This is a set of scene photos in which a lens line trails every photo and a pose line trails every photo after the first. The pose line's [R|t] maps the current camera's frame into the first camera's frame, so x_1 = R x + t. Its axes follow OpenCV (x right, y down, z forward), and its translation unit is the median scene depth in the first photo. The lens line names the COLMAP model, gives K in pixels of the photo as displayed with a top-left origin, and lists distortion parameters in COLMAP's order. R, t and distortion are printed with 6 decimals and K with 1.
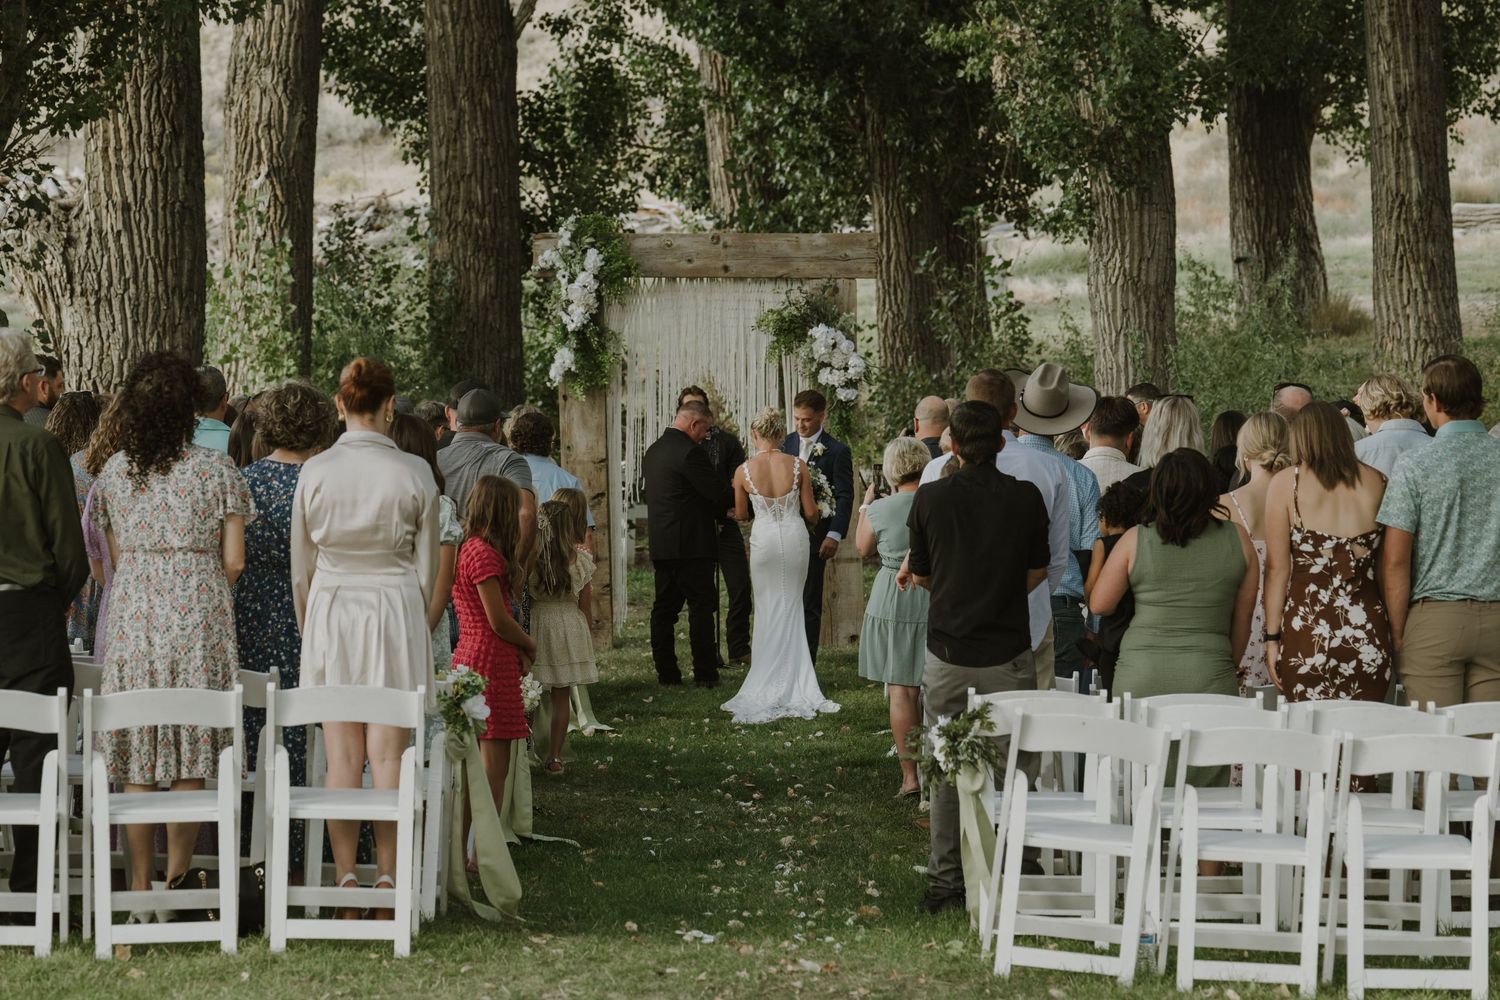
lens RADIAL K [[4755.2, 0, 750.0], [0, 4755.2, 500.0], [0, 0, 1]] dist [-0.060376, -0.338875]
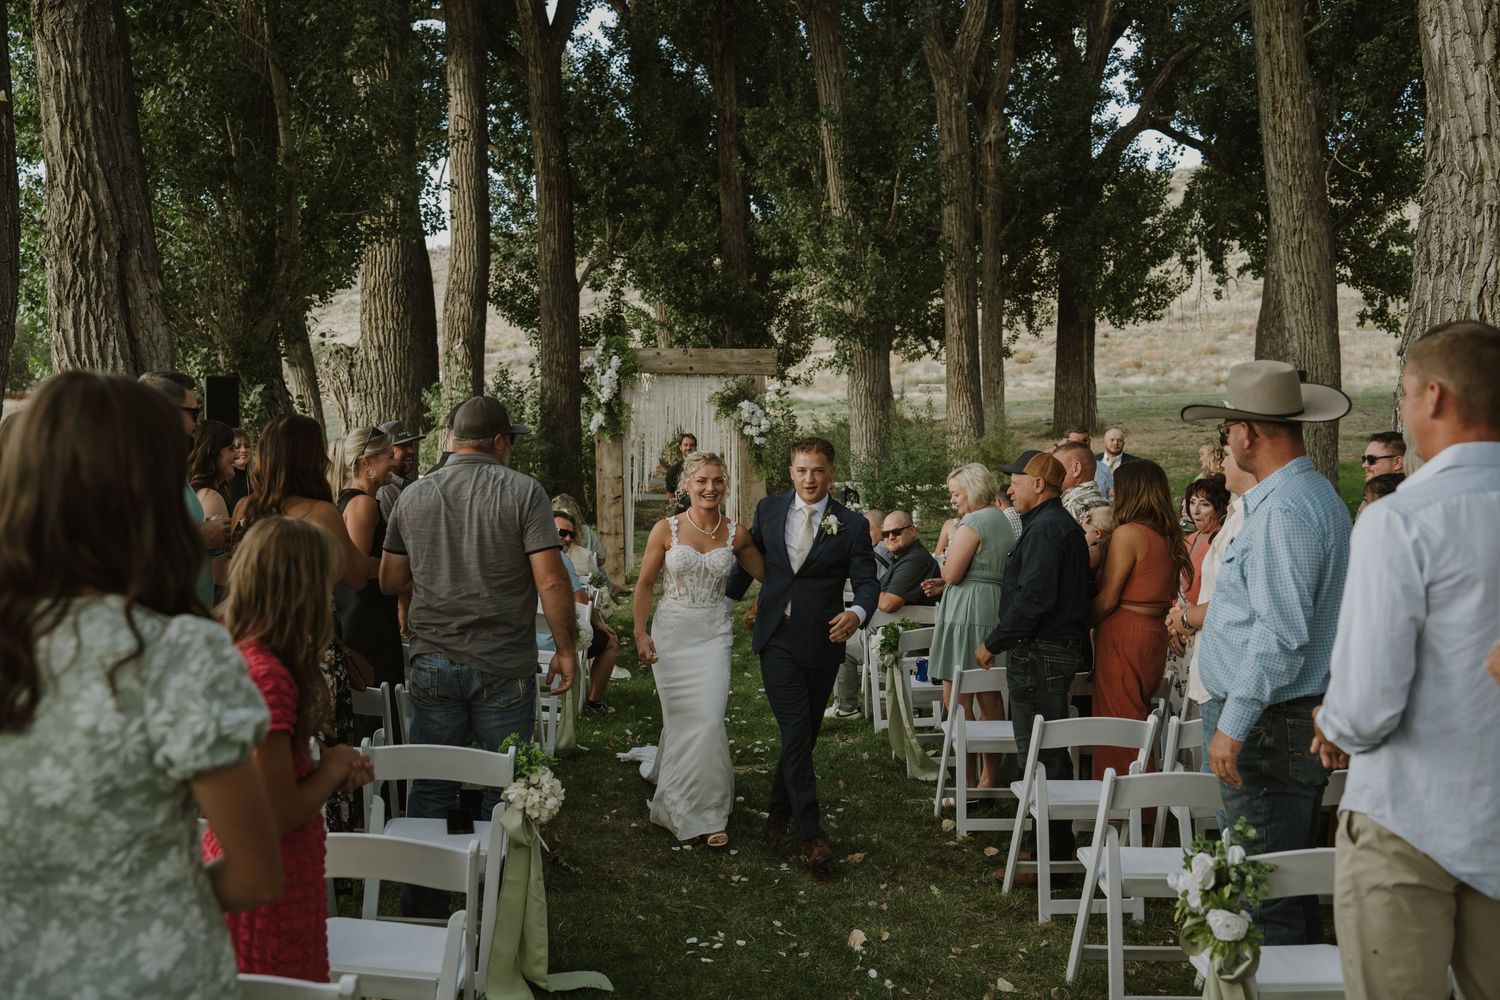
lens RADIAL K [[1505.0, 0, 721.3], [0, 1505.0, 500.9], [0, 0, 1]] dist [0.003989, 0.000272]
pose [[0.999096, 0.006869, 0.041958, -0.013643], [-0.007270, 0.999929, 0.009413, -0.004083], [-0.041890, -0.009710, 0.999075, 0.357421]]
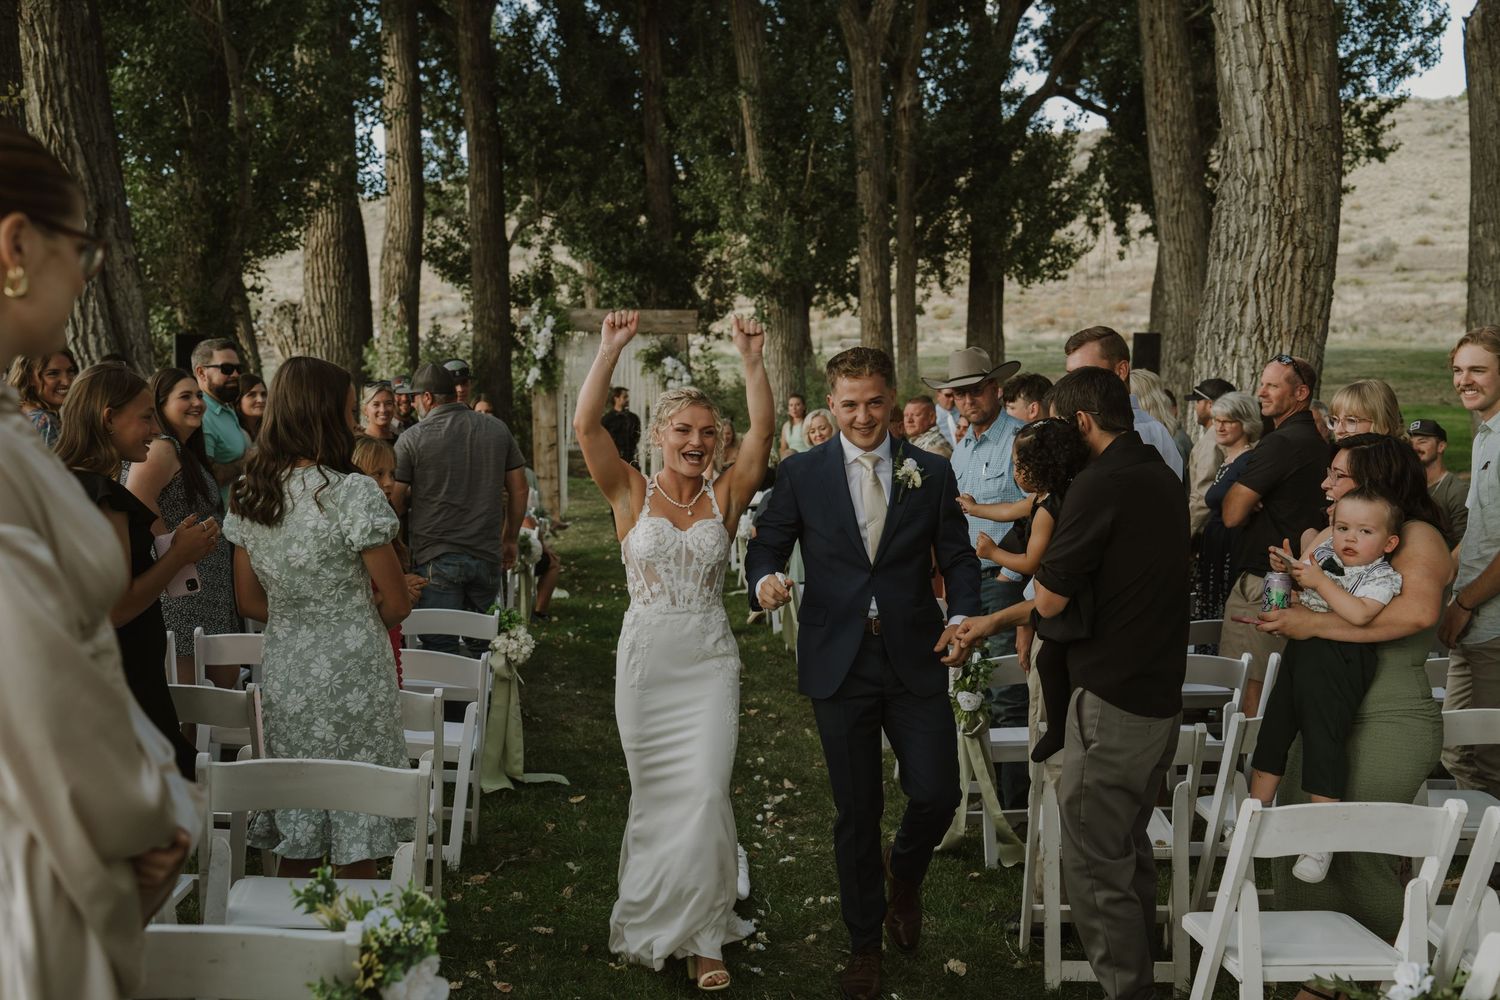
lens RADIAL K [[1498.0, 0, 750.0], [0, 1498.0, 500.0], [0, 0, 1]] dist [-0.000326, -0.003009]
pose [[0.993922, 0.002787, 0.110047, -0.015346], [-0.007172, 0.999195, 0.039474, -0.002505], [-0.109848, -0.040024, 0.993142, 0.312074]]
